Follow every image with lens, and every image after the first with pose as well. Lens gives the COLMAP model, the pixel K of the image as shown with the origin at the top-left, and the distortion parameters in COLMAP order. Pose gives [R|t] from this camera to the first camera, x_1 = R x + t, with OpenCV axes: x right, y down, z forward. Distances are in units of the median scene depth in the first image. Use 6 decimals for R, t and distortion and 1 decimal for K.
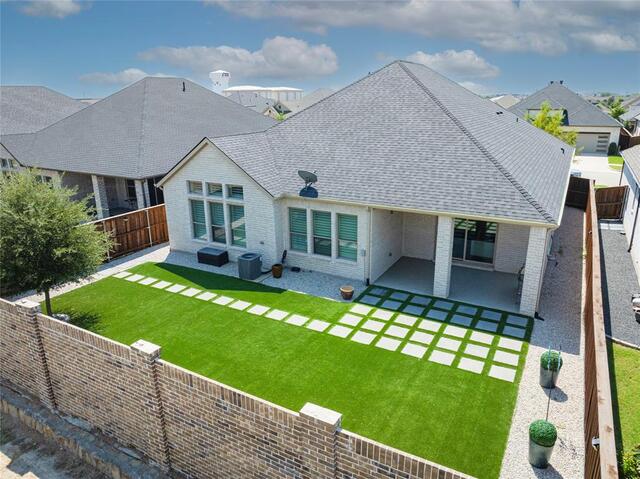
lens RADIAL K [[444.7, 0, 320.0], [0, 444.7, 239.5], [0, 0, 1]] dist [-0.018873, -0.002191]
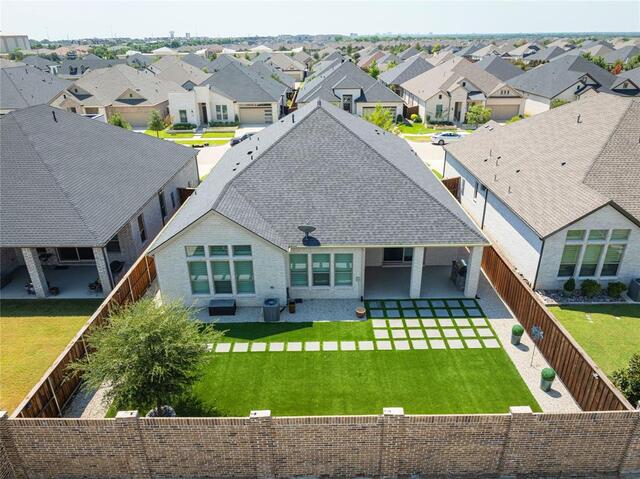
lens RADIAL K [[444.7, 0, 320.0], [0, 444.7, 239.5], [0, 0, 1]] dist [-0.018873, -0.002191]
pose [[0.869510, -0.202321, 0.450576, -0.551635], [0.150538, 0.977406, 0.148378, -0.286649], [-0.470416, -0.061187, 0.880321, -0.104925]]
